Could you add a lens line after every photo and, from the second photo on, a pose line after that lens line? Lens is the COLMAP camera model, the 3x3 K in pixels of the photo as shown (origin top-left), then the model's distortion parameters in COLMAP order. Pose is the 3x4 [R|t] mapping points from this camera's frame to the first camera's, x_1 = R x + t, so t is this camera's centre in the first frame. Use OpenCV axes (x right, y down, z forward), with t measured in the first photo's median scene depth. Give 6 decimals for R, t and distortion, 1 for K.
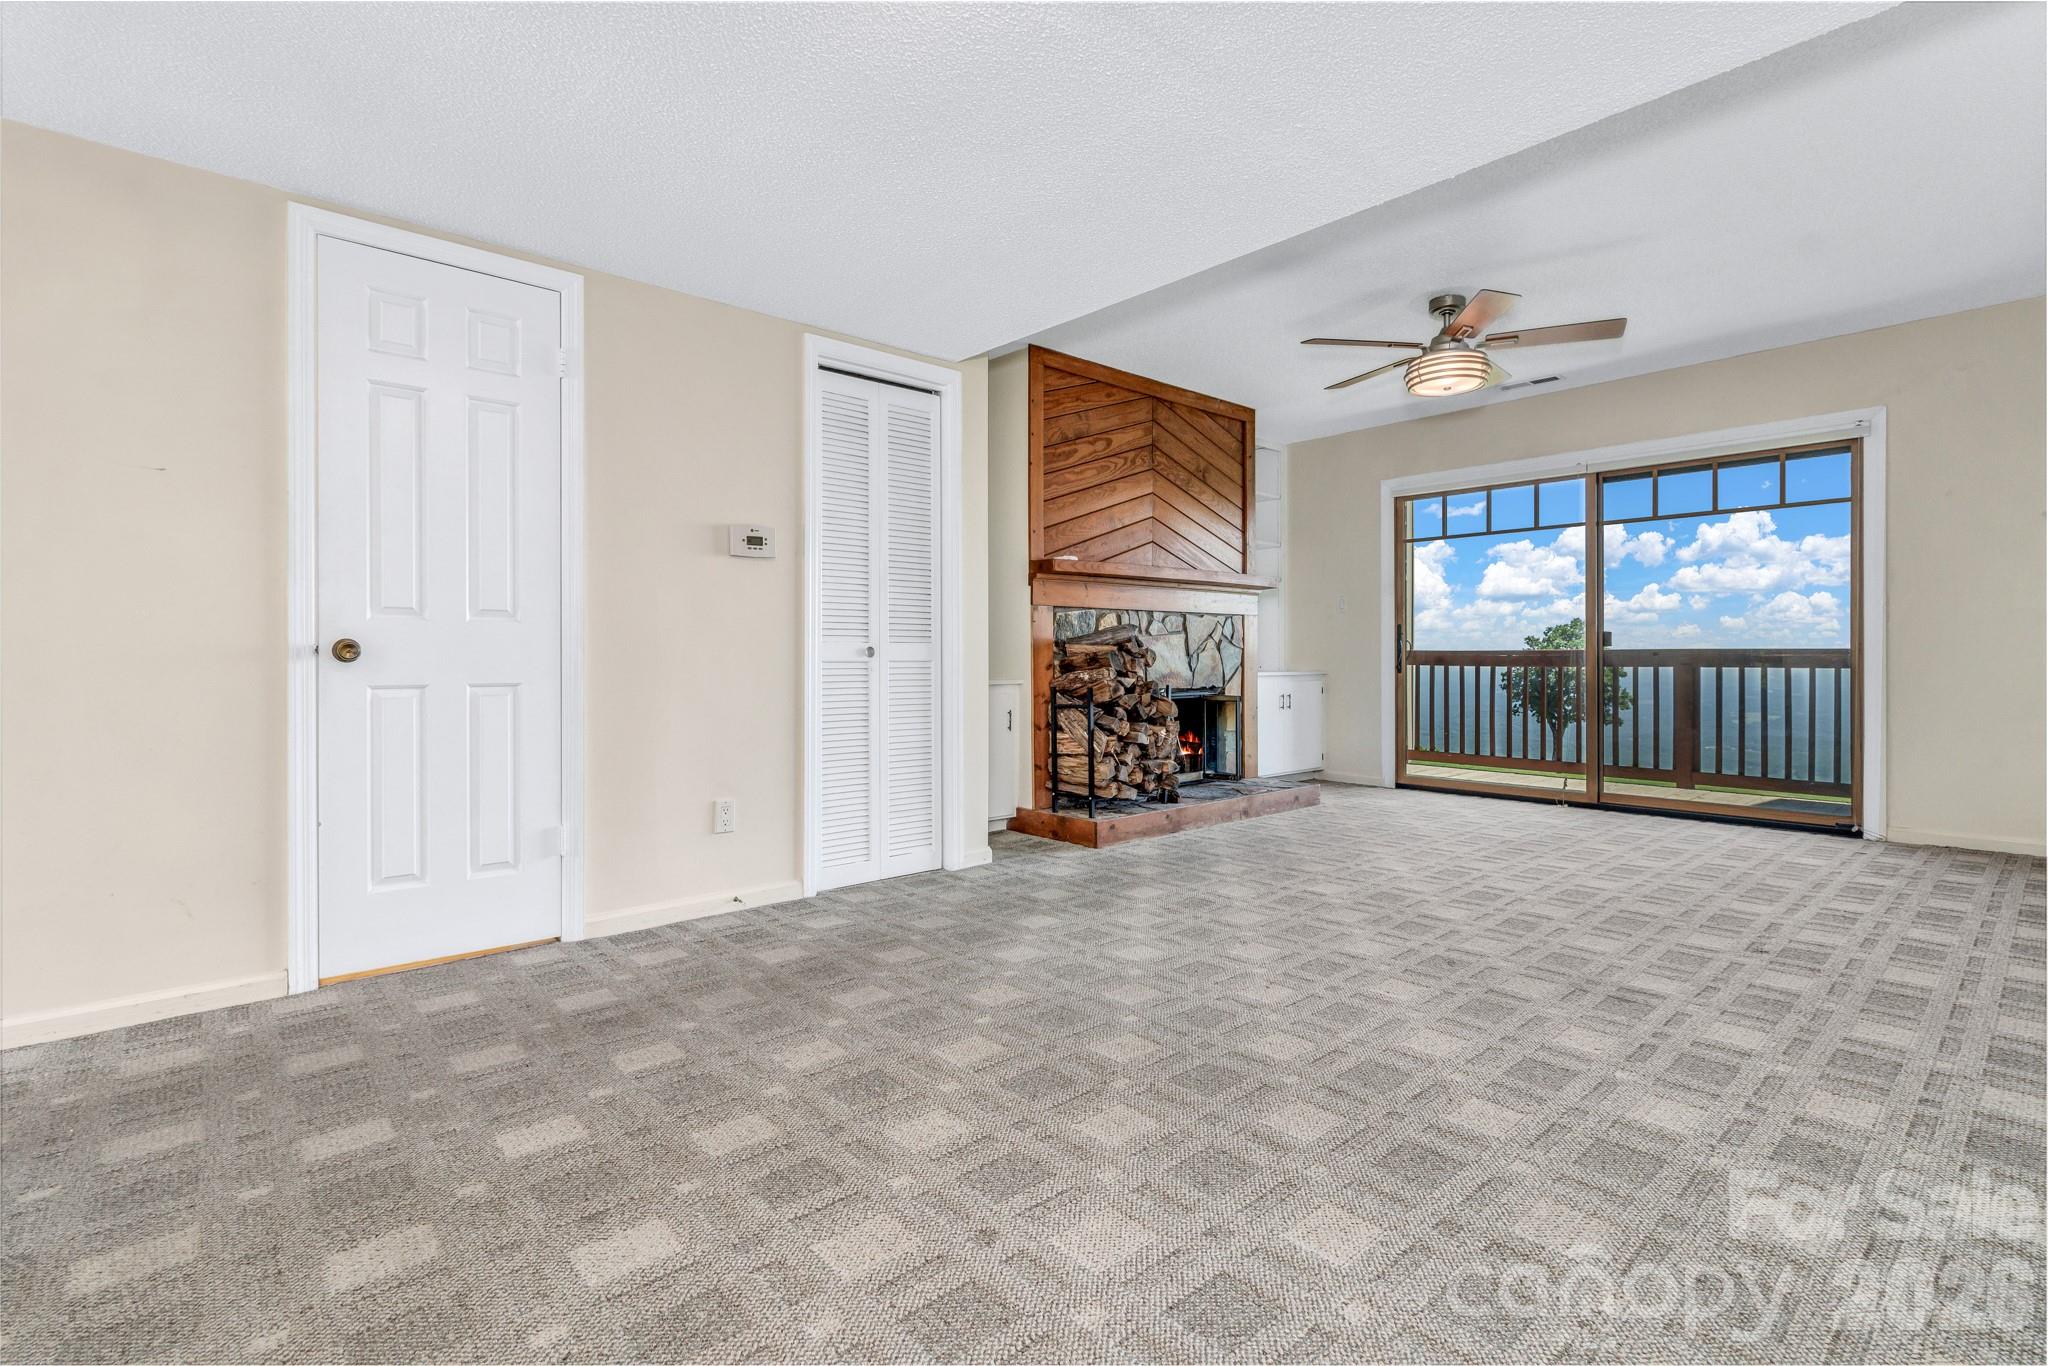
lens RADIAL K [[939.5, 0, 1030.5], [0, 939.5, 658.9], [0, 0, 1]] dist [-0.000971, 0.000775]
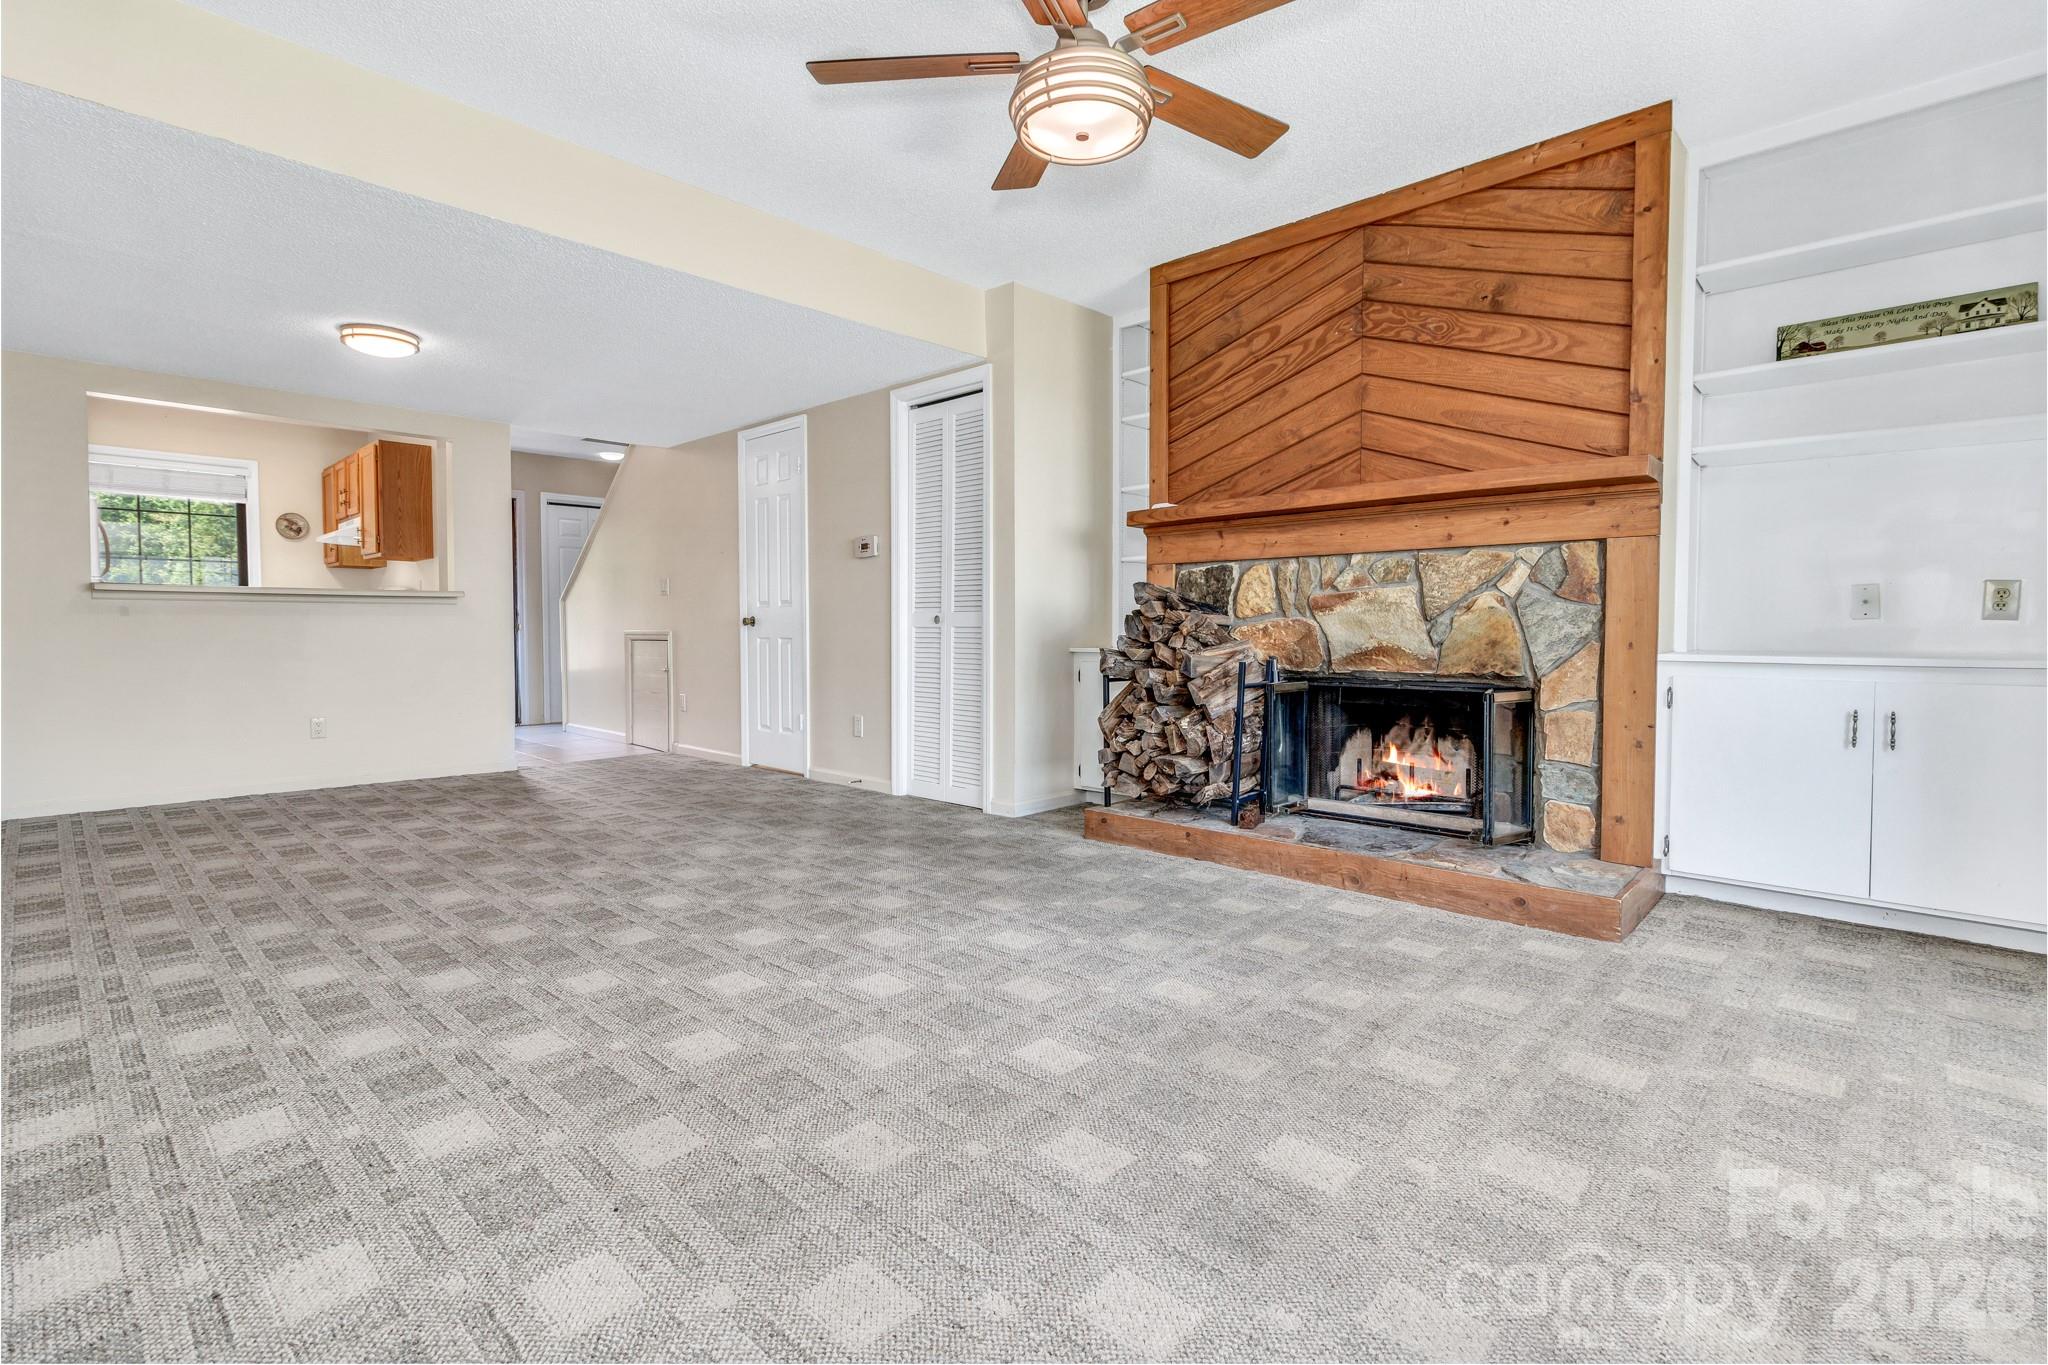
lens RADIAL K [[939.5, 0, 1030.5], [0, 939.5, 658.4], [0, 0, 1]] dist [-0.000971, 0.000775]
pose [[0.089118, 0.035072, -0.995403, 0.775331], [-0.001050, 0.999383, 0.035118, 0.000303], [0.996021, -0.002084, 0.089100, 0.711453]]
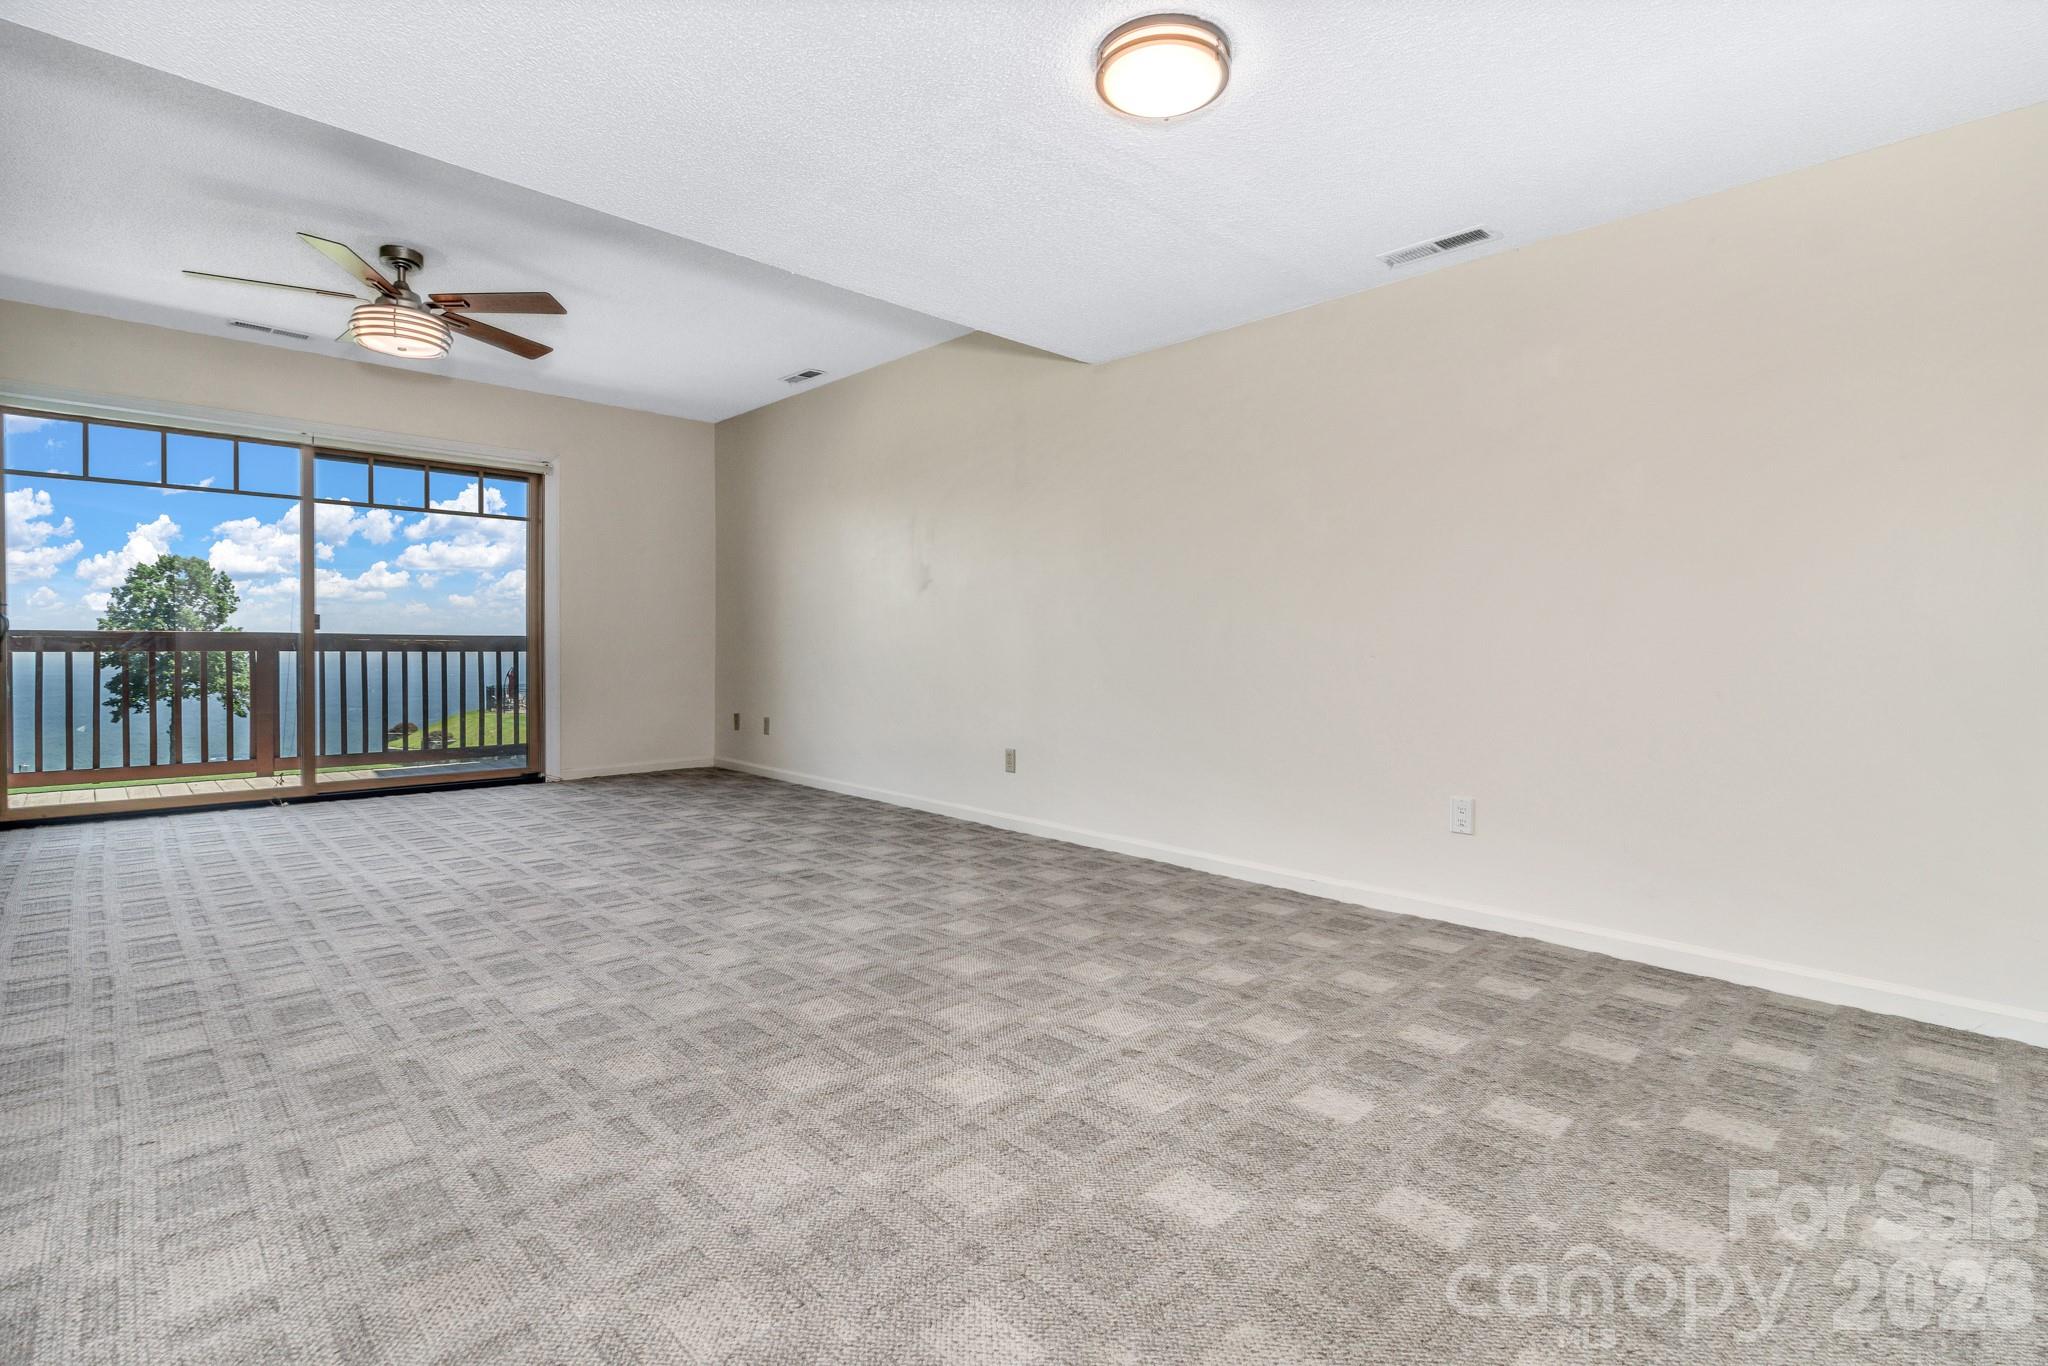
lens RADIAL K [[955.7, 0, 1027.1], [0, 955.7, 660.9], [0, 0, 1]] dist [0.000923, 0.000221]
pose [[-0.041758, -0.014660, 0.999020, -0.400435], [-0.004175, 0.999886, 0.014498, 0.000847], [-0.999119, -0.003566, -0.041814, 0.330704]]
